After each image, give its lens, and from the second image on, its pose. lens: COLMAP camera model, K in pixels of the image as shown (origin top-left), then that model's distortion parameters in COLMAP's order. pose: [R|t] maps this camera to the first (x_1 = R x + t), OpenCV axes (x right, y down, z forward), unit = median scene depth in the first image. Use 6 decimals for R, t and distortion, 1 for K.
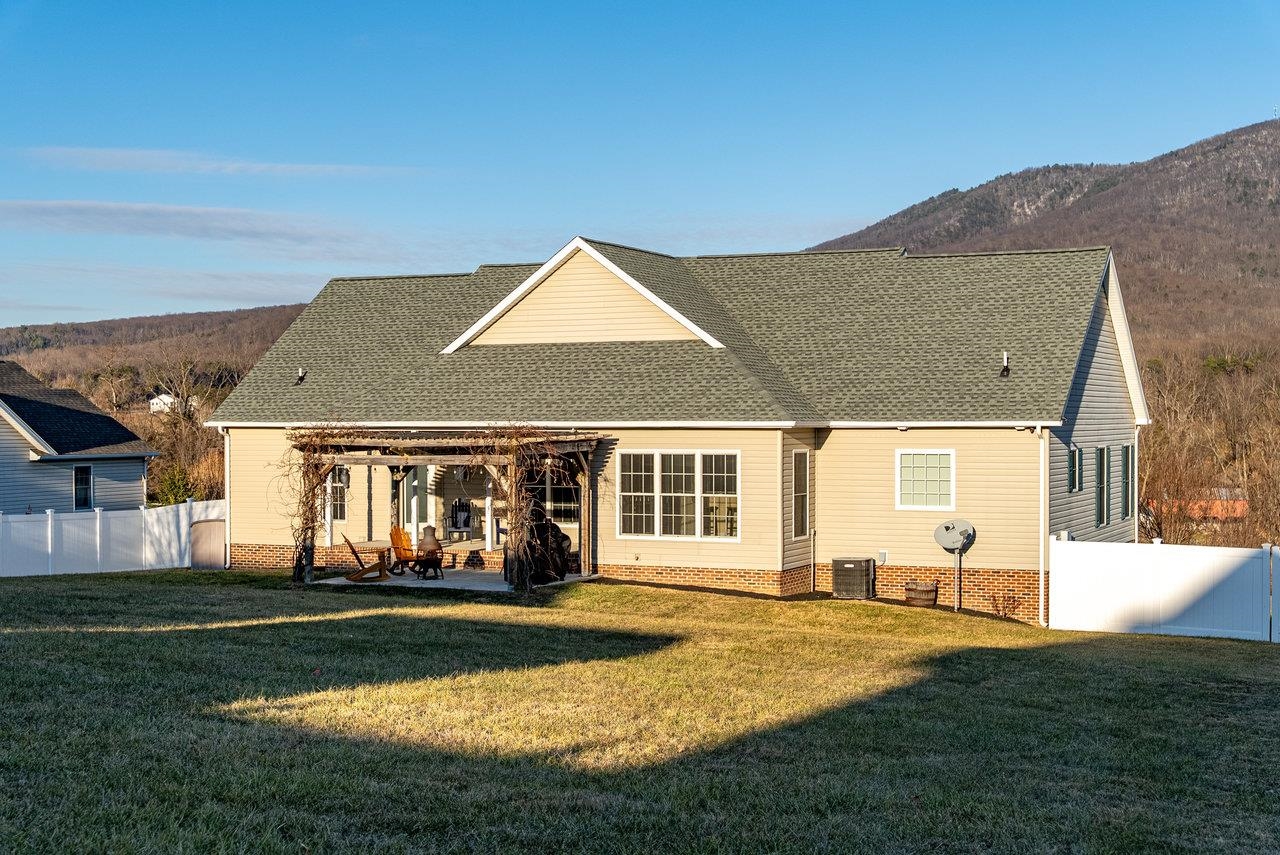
lens RADIAL K [[1759.3, 0, 637.0], [0, 1759.3, 512.1], [0, 0, 1]] dist [0.004927, -0.008306]
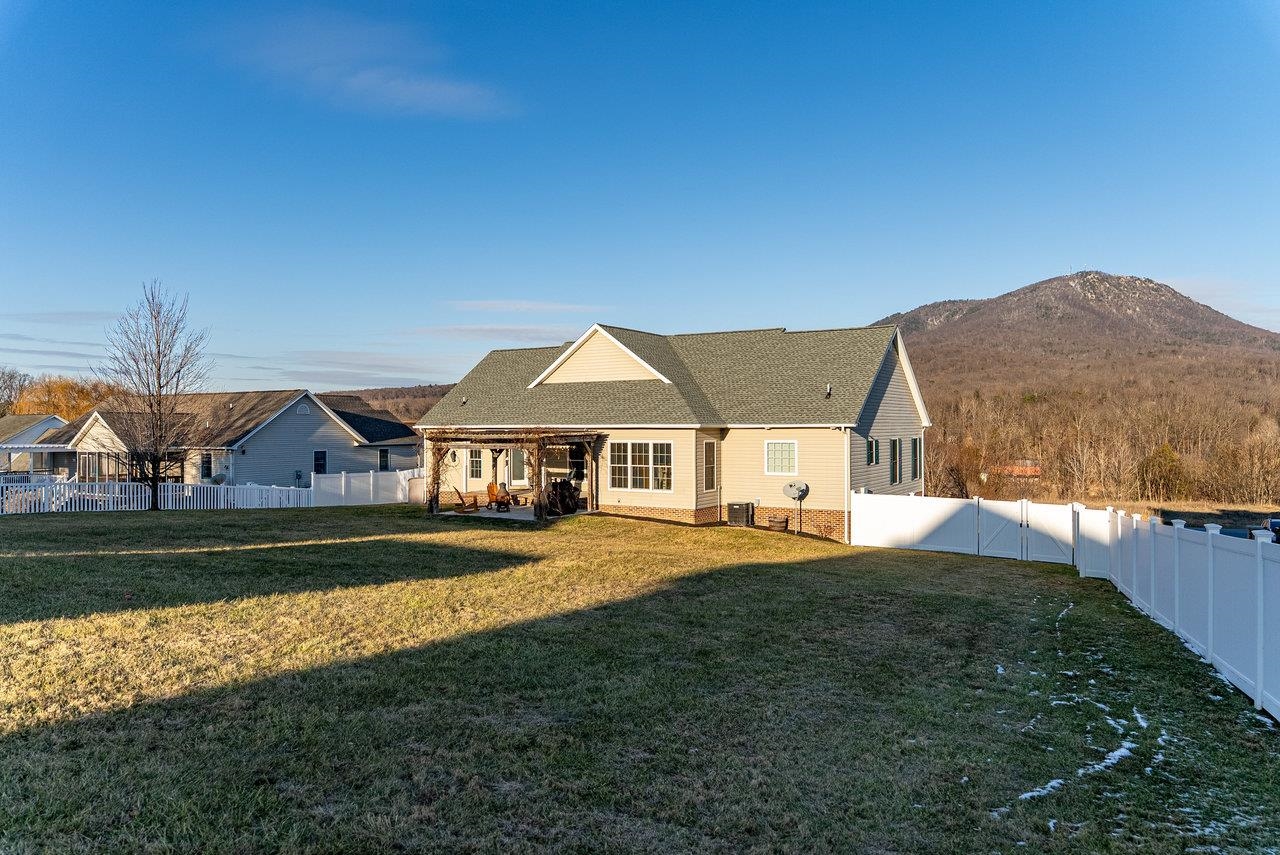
lens RADIAL K [[851.1, 0, 640.8], [0, 851.1, 441.2], [0, 0, 1]] dist [-0.039213, 0.002001]
pose [[0.993150, 0.000110, -0.116850, 0.123390], [-0.004194, 0.999389, -0.034703, -0.004892], [0.116775, 0.034956, 0.992543, 0.146869]]
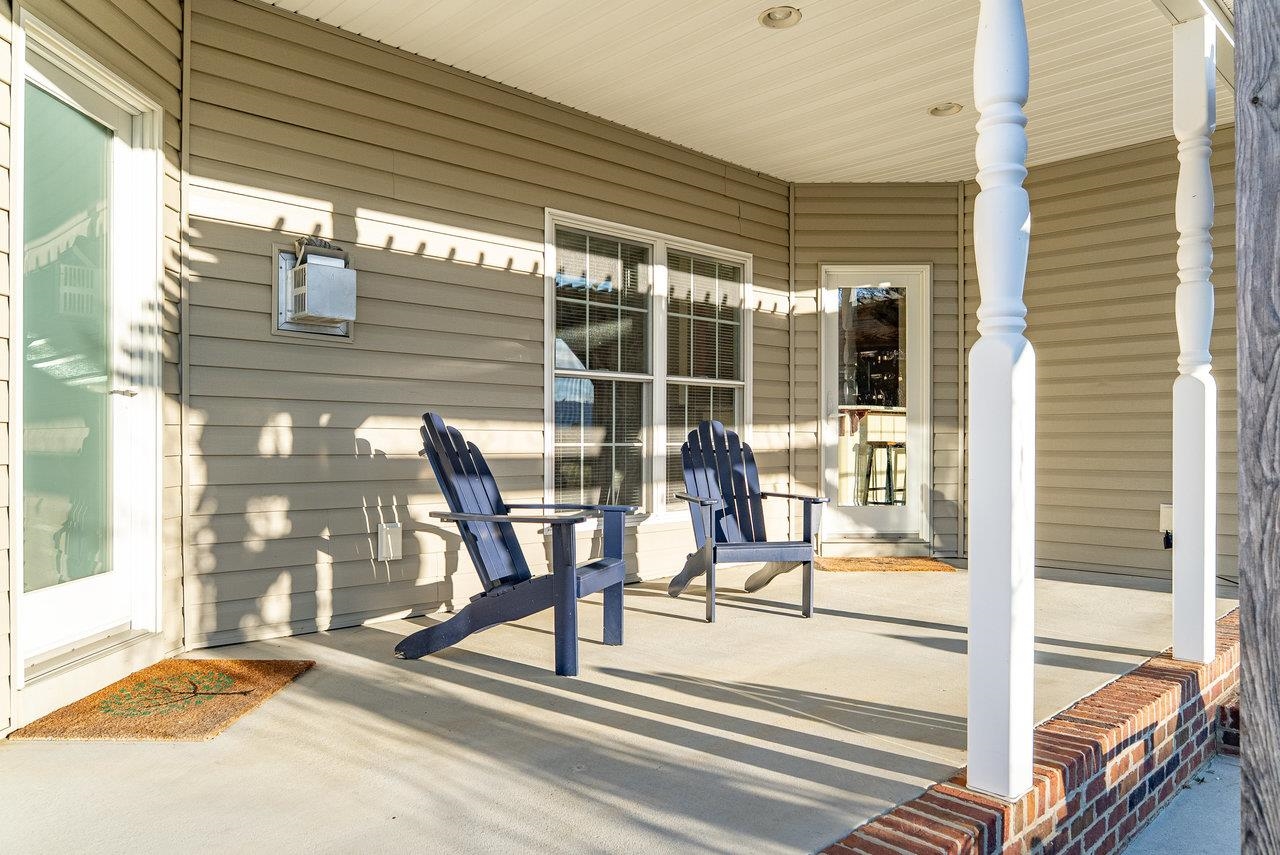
lens RADIAL K [[851.1, 0, 640.8], [0, 851.1, 441.2], [0, 0, 1]] dist [-0.039213, 0.002001]
pose [[0.366786, -0.001976, 0.930303, -0.199316], [0.043990, 0.998916, -0.015222, -0.002300], [-0.929265, 0.046507, 0.366476, 1.071671]]
